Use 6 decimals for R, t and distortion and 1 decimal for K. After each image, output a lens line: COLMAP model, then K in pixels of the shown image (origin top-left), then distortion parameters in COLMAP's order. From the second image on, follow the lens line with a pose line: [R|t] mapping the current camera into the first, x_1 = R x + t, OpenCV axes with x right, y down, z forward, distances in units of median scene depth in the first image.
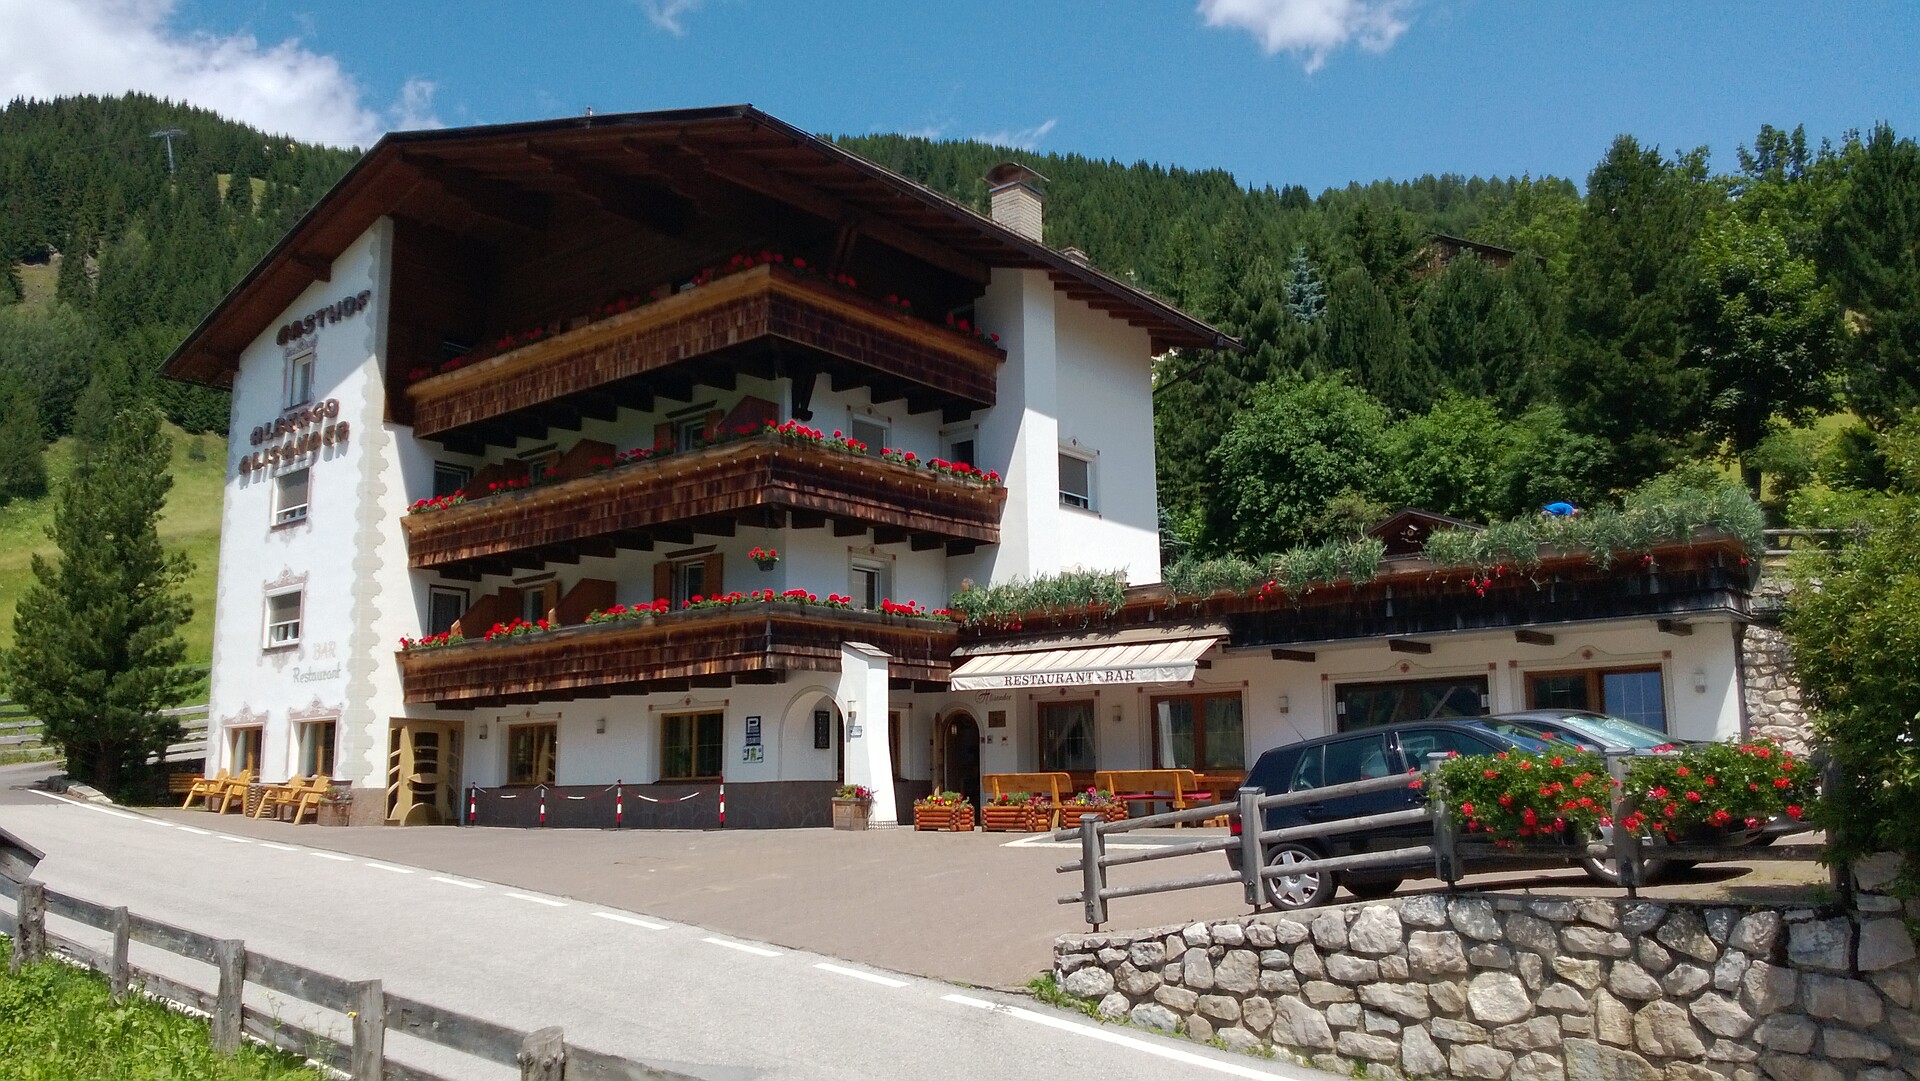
lens RADIAL K [[1436.7, 0, 897.0], [0, 1436.7, 542.9], [0, 0, 1]] dist [0.053632, -0.209869]
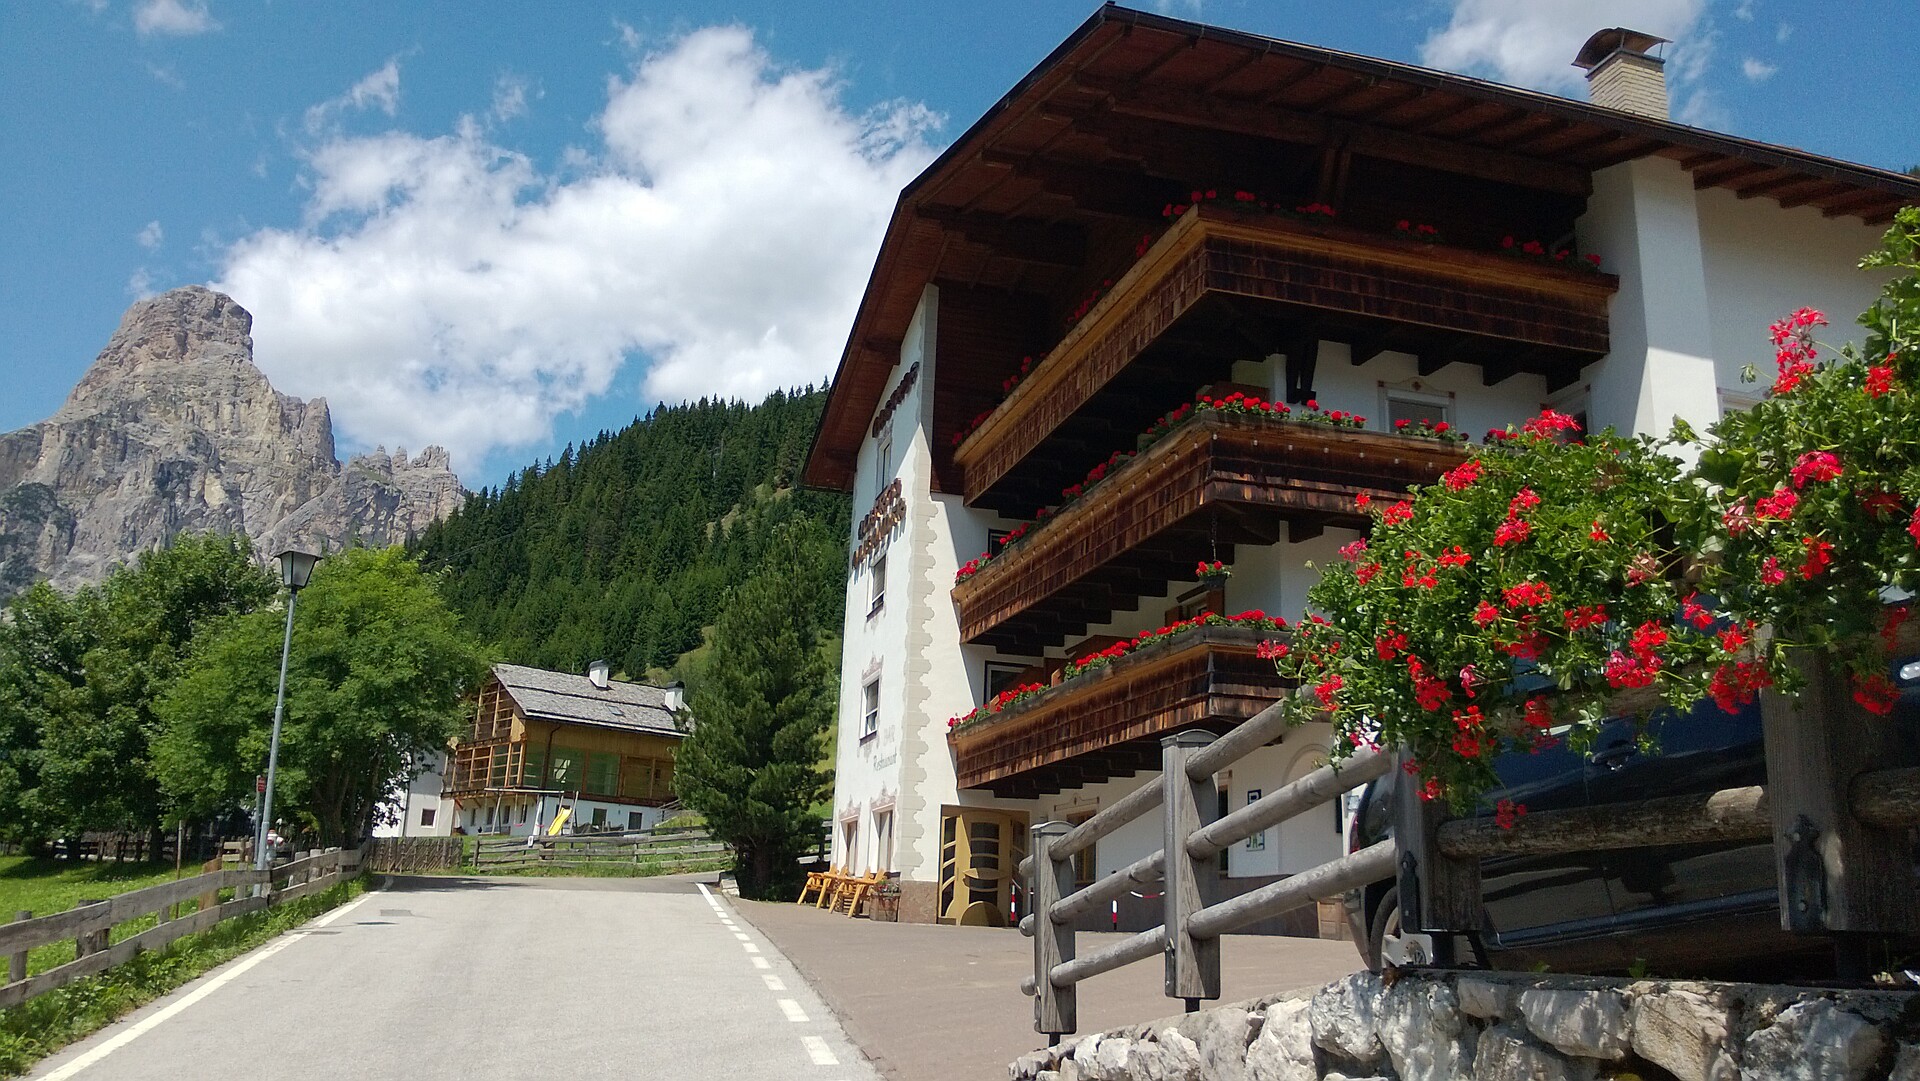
lens RADIAL K [[1436.7, 0, 897.0], [0, 1436.7, 542.9], [0, 0, 1]] dist [0.053632, -0.209869]
pose [[0.818495, -0.104408, -0.564947, 0.167327], [0.046839, 0.992201, -0.115510, 0.061023], [0.572602, 0.068083, 0.817002, 0.223838]]
